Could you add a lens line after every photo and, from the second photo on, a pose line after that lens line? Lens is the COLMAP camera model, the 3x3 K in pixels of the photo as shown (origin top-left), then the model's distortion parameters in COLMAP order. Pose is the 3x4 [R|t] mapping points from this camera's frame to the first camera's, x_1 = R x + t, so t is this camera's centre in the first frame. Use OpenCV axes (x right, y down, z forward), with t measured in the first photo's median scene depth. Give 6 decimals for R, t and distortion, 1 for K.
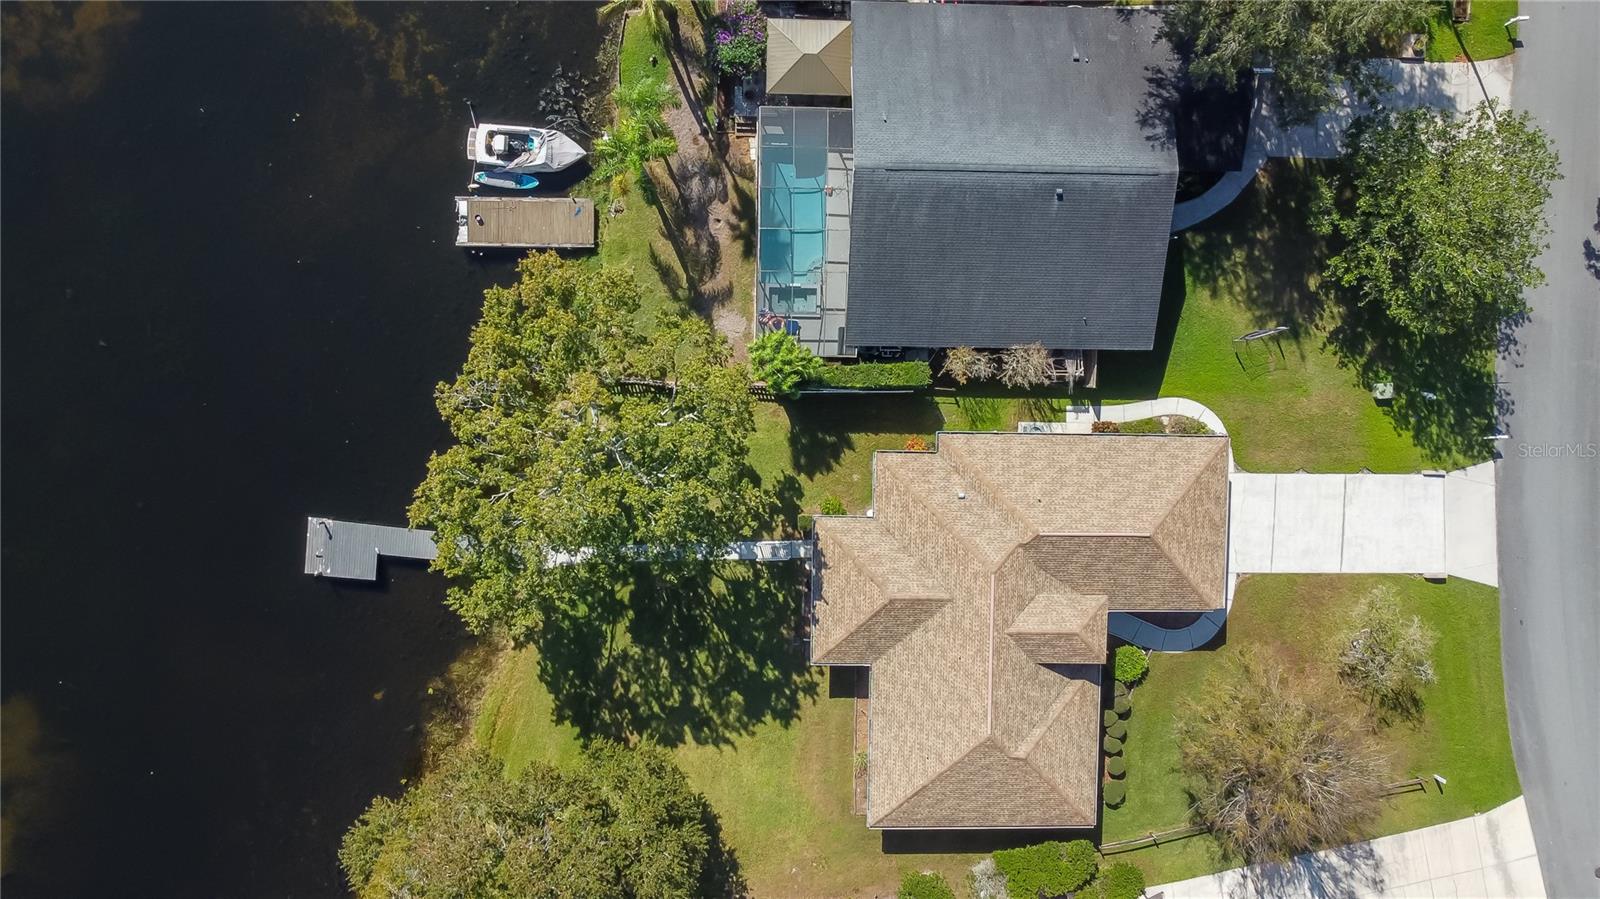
lens RADIAL K [[1213.6, 0, 794.9], [0, 1213.6, 449.6], [0, 0, 1]] dist [0.006552, 0.028750]
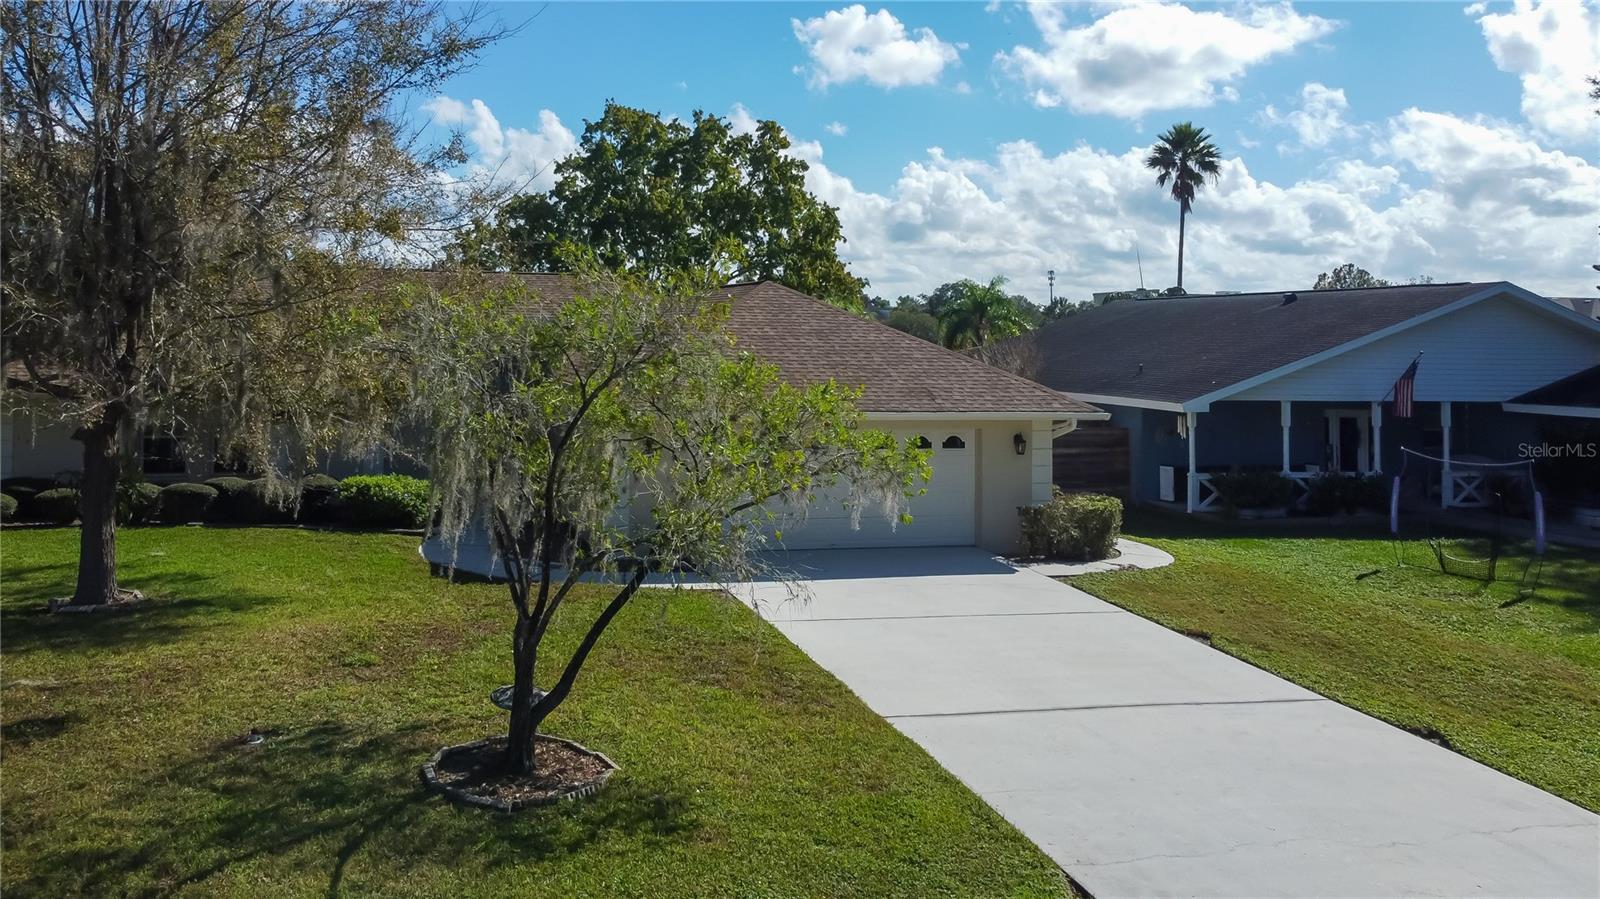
lens RADIAL K [[1263.9, 0, 684.5], [0, 1263.9, 272.0], [0, 0, 1]] dist [0.010048, 0.009491]
pose [[0.255395, -0.097067, -0.961952, 0.648760], [-0.964615, -0.092999, -0.246718, 0.189666], [-0.065513, 0.990923, -0.117384, 0.973120]]
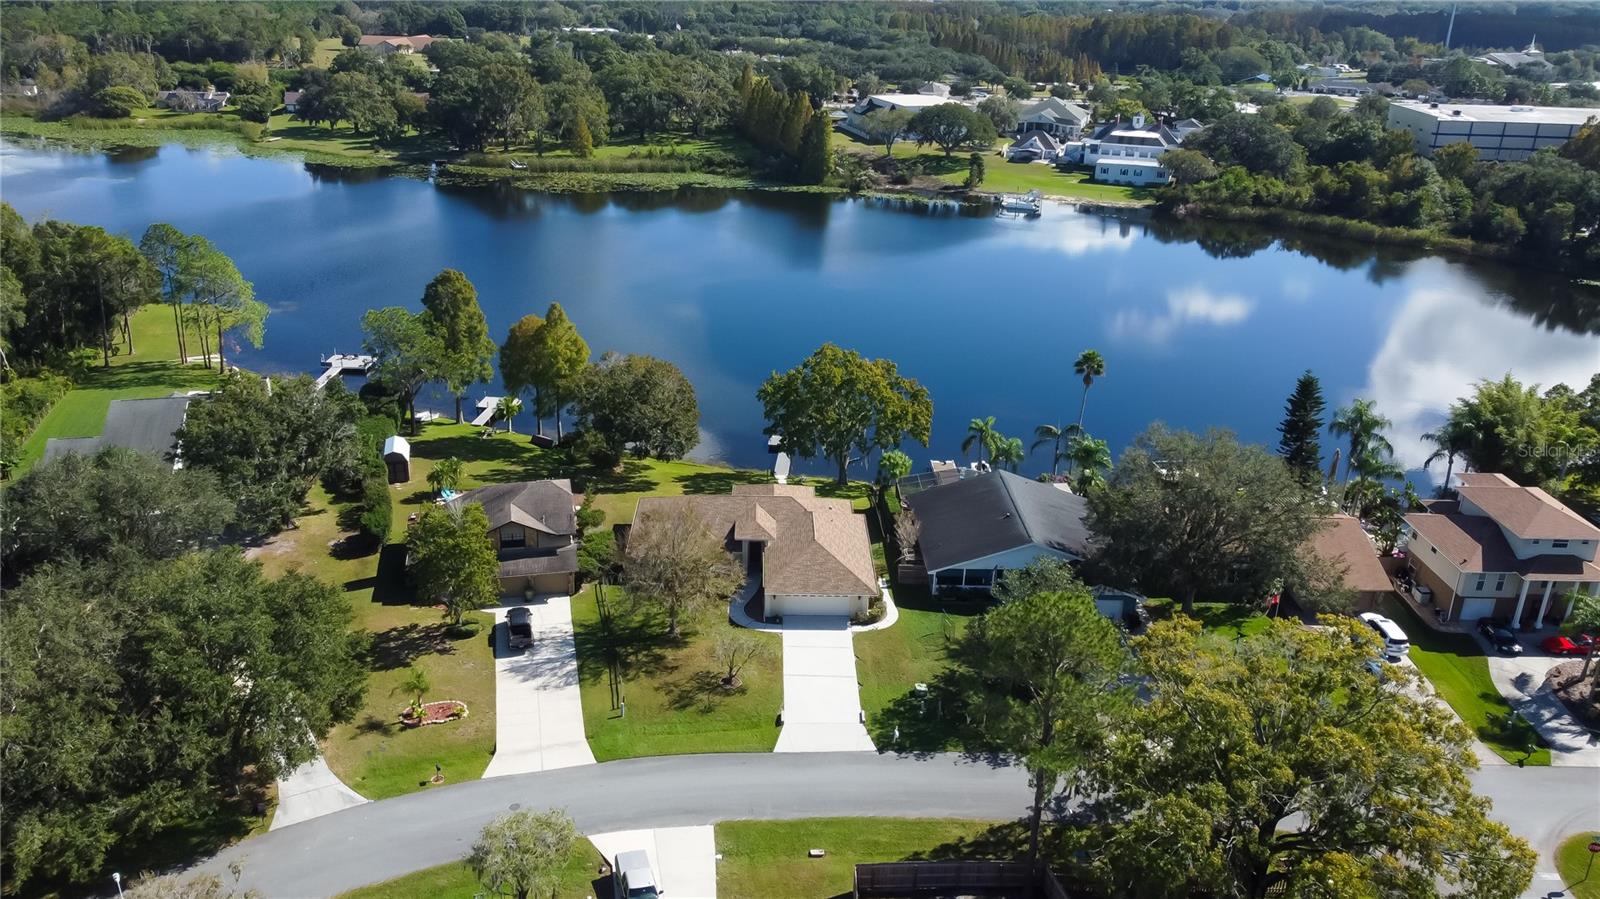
lens RADIAL K [[1225.0, 0, 793.8], [0, 1225.0, 445.7], [0, 0, 1]] dist [0.006147, 0.034140]
pose [[0.035993, 0.312369, -0.949279, 1.693020], [-0.995656, -0.070416, -0.060923, 0.194523], [-0.085875, 0.947347, 0.308478, 0.342791]]
